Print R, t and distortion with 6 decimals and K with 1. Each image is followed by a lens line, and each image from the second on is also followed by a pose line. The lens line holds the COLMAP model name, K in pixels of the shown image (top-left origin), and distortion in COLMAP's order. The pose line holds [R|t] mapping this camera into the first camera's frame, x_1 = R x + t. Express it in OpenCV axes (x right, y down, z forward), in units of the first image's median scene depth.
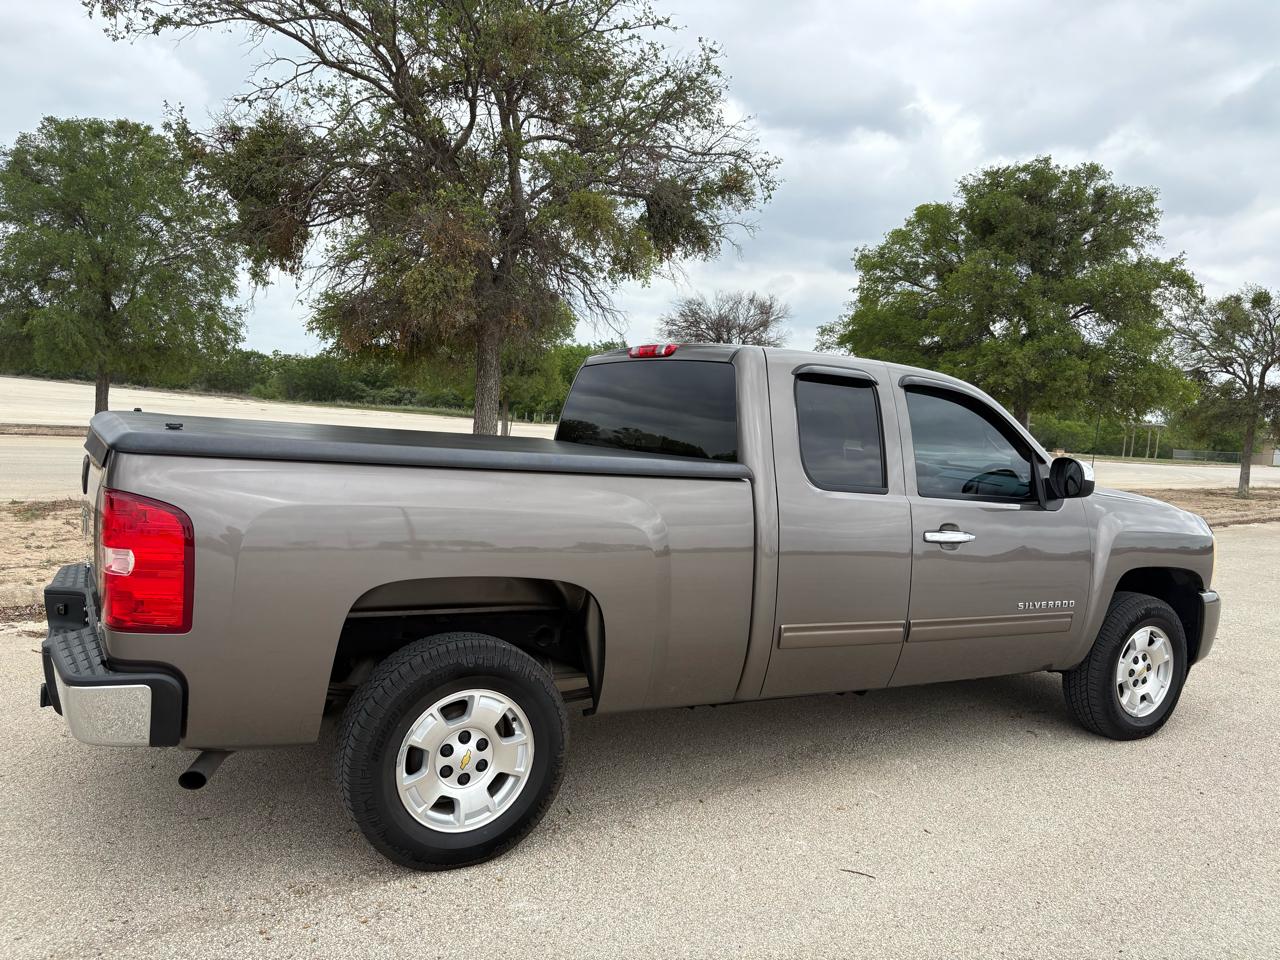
lens RADIAL K [[979.9, 0, 644.5], [0, 979.9, 505.6], [0, 0, 1]] dist [-0.000304, -0.004681]
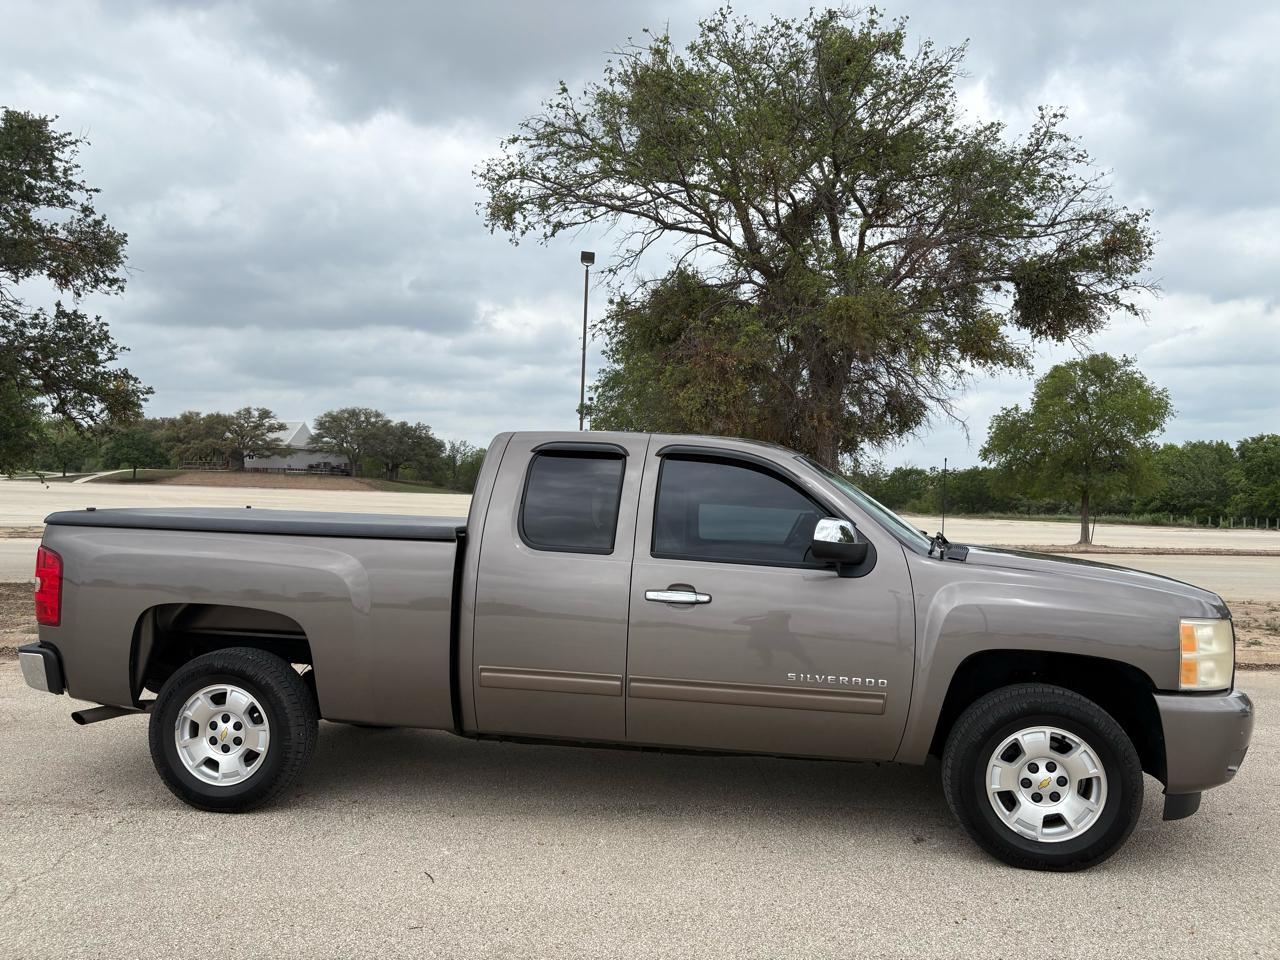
lens RADIAL K [[987.6, 0, 631.7], [0, 987.6, 483.2], [0, 0, 1]] dist [0.008871, 0.002269]
pose [[0.774600, -0.059101, -0.629684, 0.775271], [-0.028597, 0.991333, -0.128222, 0.039570], [0.631805, 0.117328, 0.766197, 0.138518]]
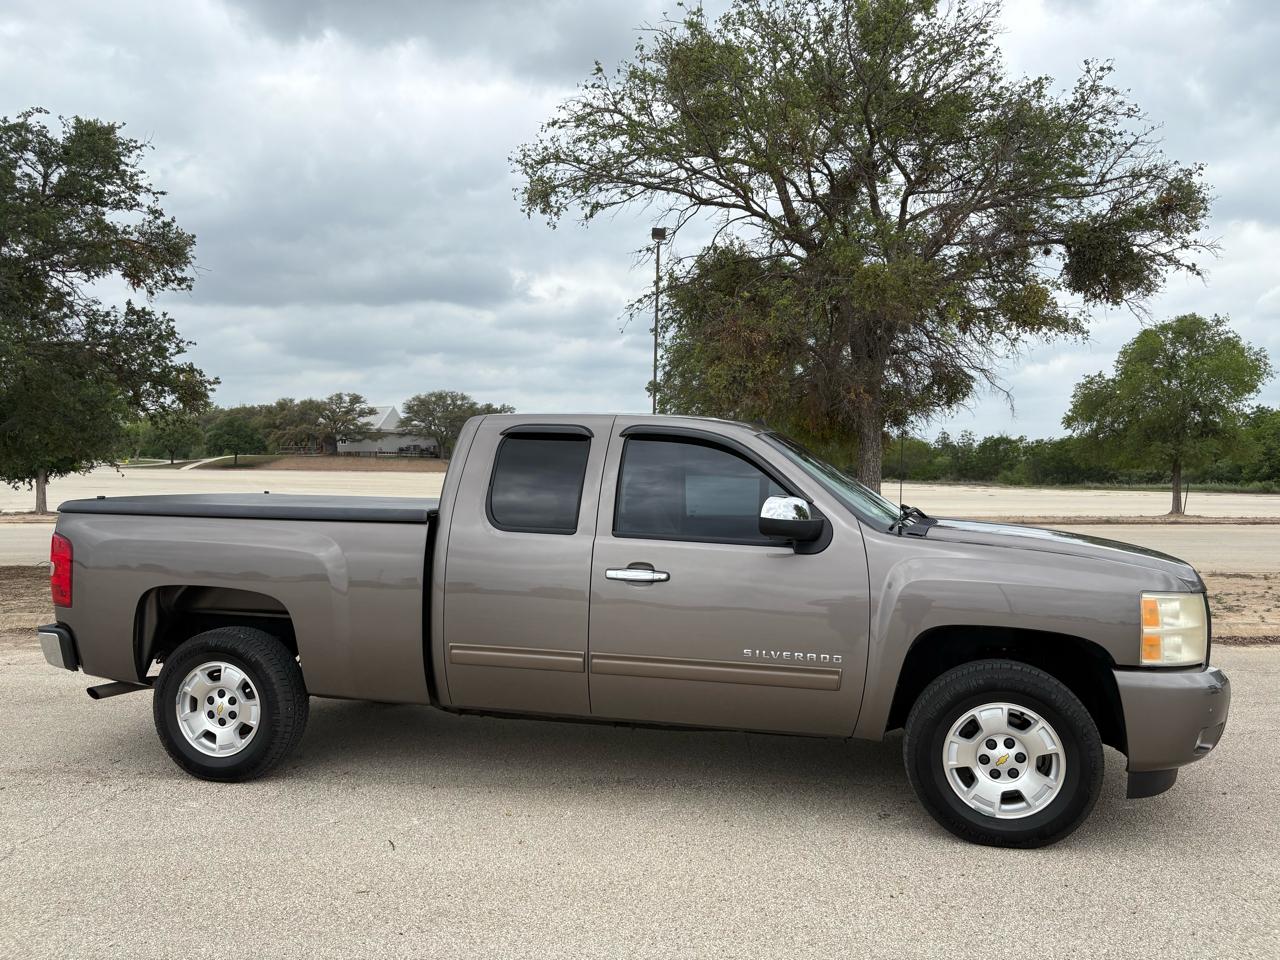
lens RADIAL K [[987.6, 0, 631.7], [0, 987.6, 483.2], [0, 0, 1]] dist [0.008871, 0.002269]
pose [[0.714811, -0.057703, -0.696933, 0.869132], [-0.020147, 0.994477, -0.103002, 0.035500], [0.699027, 0.087668, 0.709701, 0.204755]]
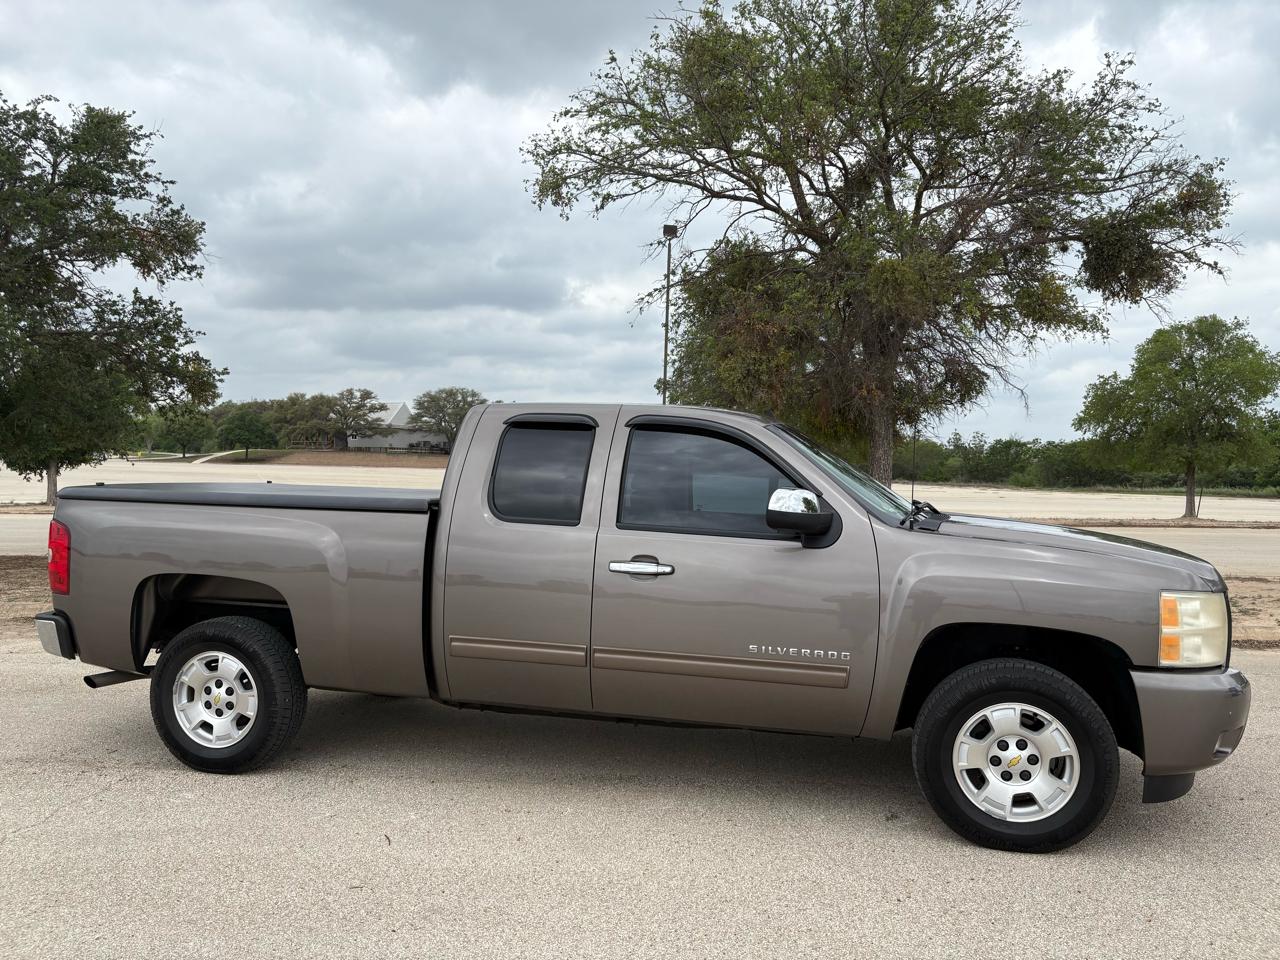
lens RADIAL K [[987.6, 0, 631.7], [0, 987.6, 483.2], [0, 0, 1]] dist [0.008871, 0.002269]
pose [[0.708389, -0.048871, -0.704128, 0.858440], [-0.032000, 0.994351, -0.101208, 0.040171], [0.705096, 0.094227, 0.702823, 0.221605]]
